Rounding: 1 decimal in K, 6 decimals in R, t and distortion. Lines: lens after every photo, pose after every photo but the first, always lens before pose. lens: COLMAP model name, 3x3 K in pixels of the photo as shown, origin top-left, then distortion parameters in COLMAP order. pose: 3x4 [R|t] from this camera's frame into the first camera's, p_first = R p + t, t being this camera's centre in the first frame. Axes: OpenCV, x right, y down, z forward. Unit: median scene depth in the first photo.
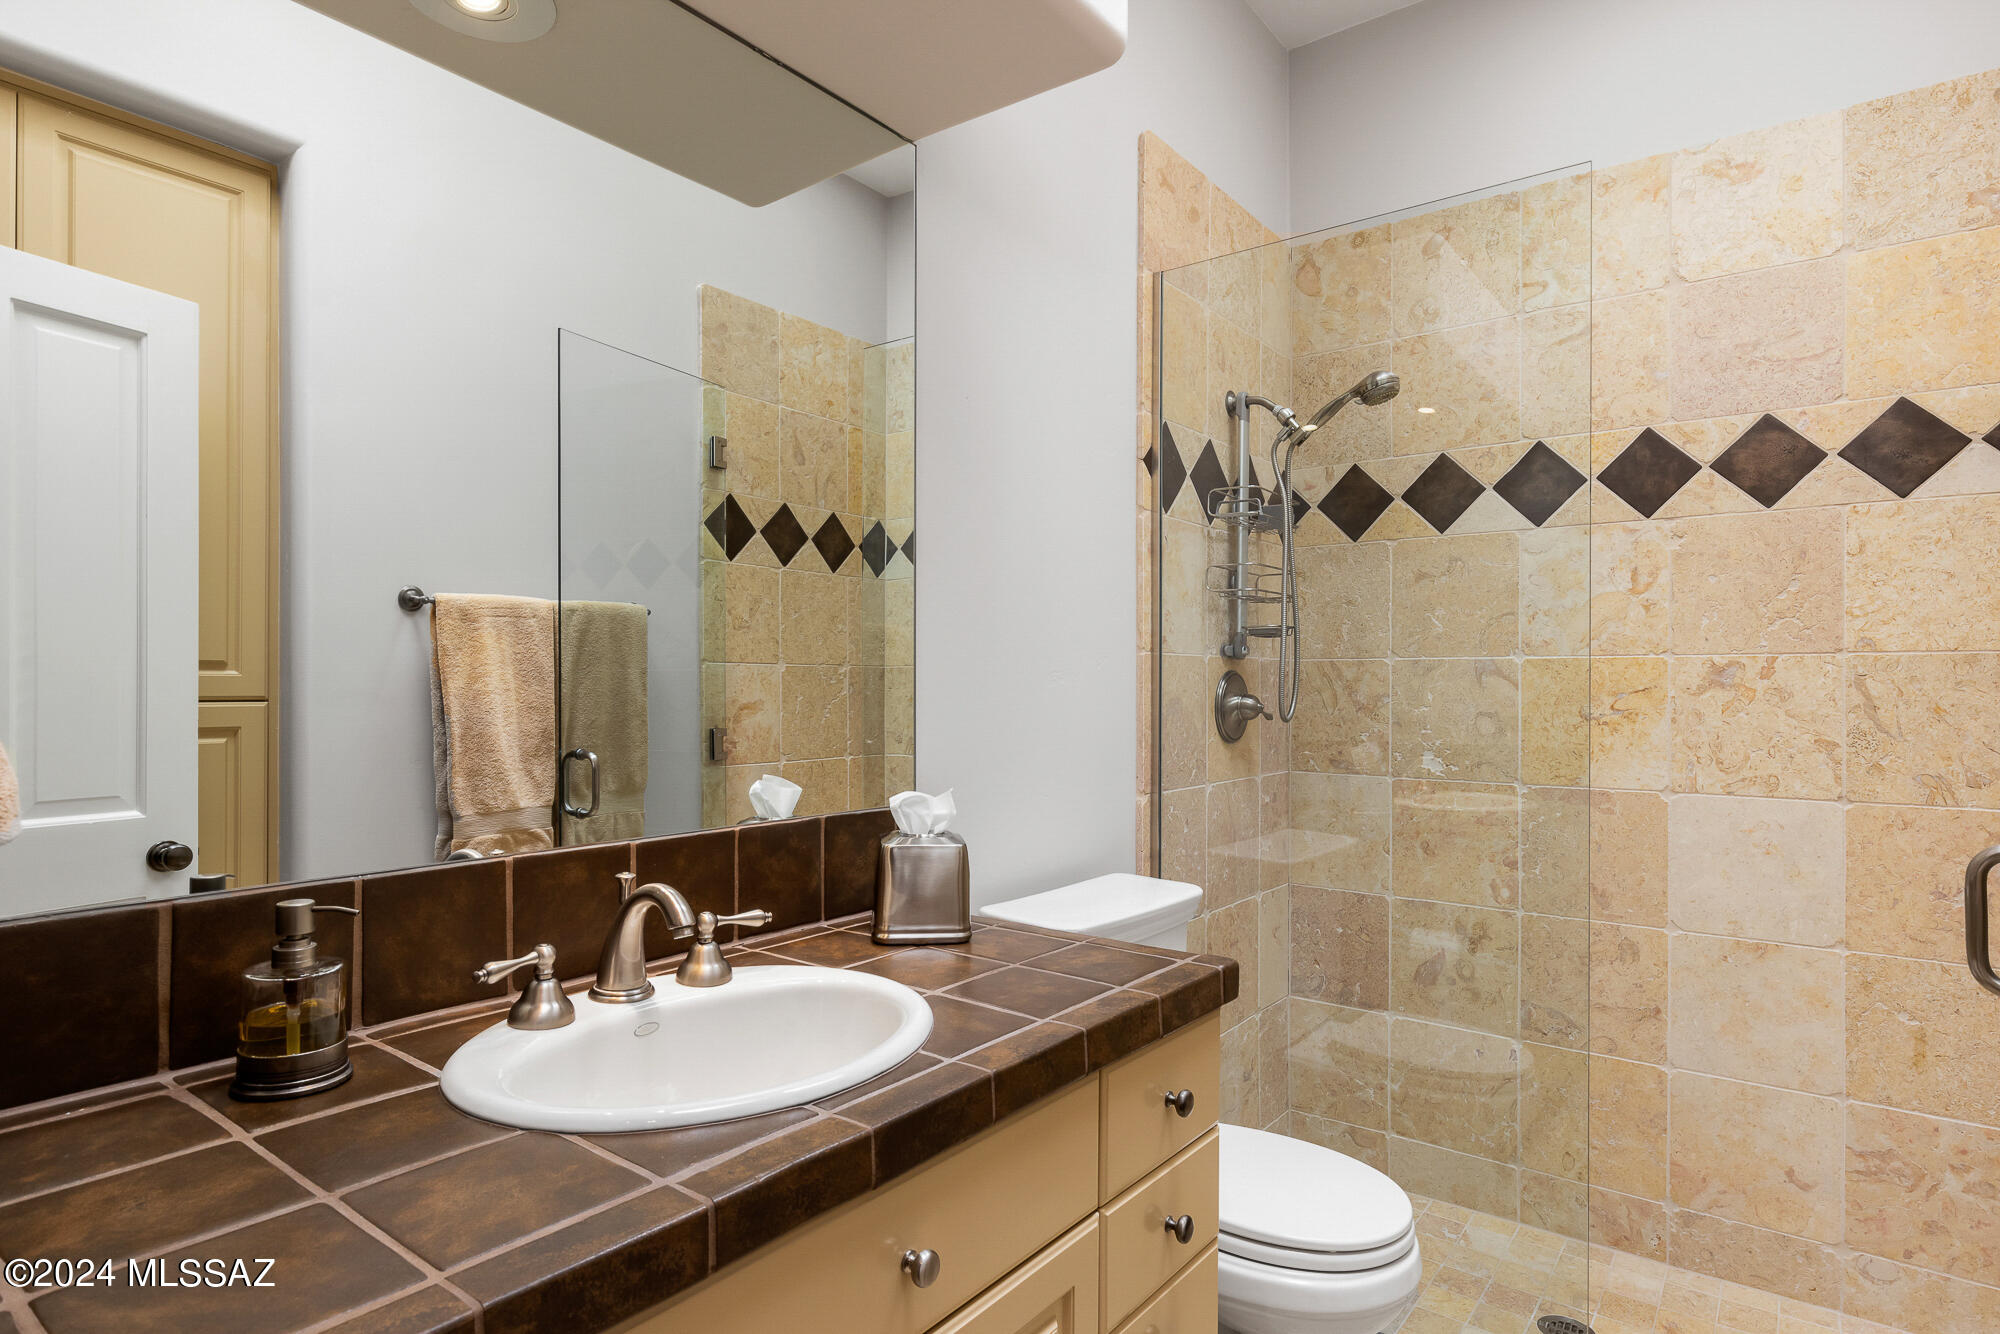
lens RADIAL K [[1103.4, 0, 997.9], [0, 1103.4, 672.2], [0, 0, 1]] dist [0.000263, 0.000002]
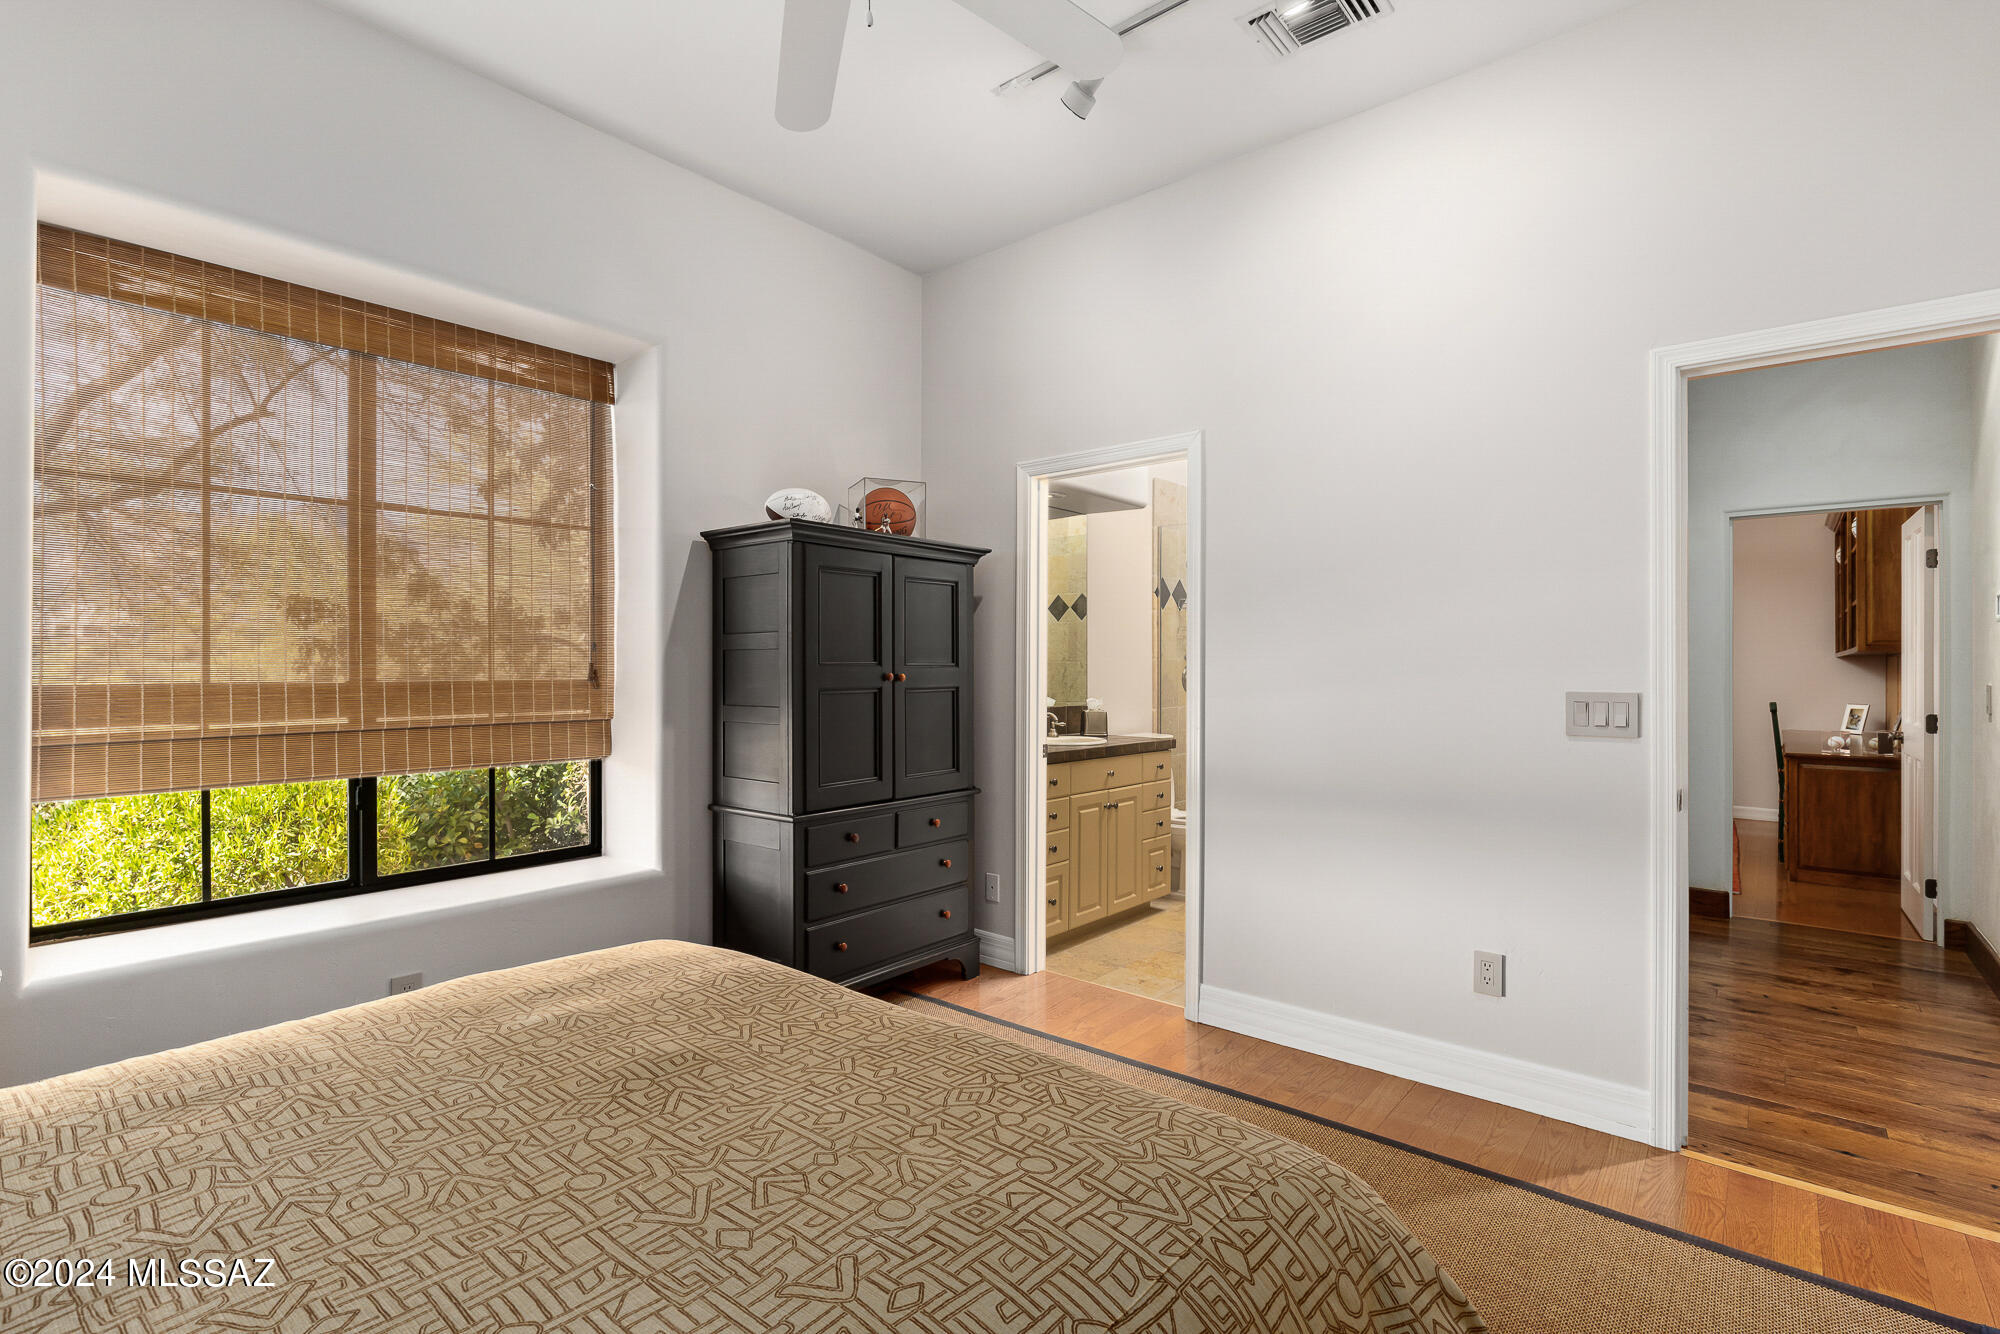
lens RADIAL K [[947.5, 0, 1001.3], [0, 947.5, 665.7], [0, 0, 1]] dist [-0.000162, -0.000001]
pose [[0.998995, -0.003245, -0.044701, -0.155856], [0.003290, 0.999994, 0.000930, -0.003799], [0.044698, -0.001076, 0.999000, -1.472144]]
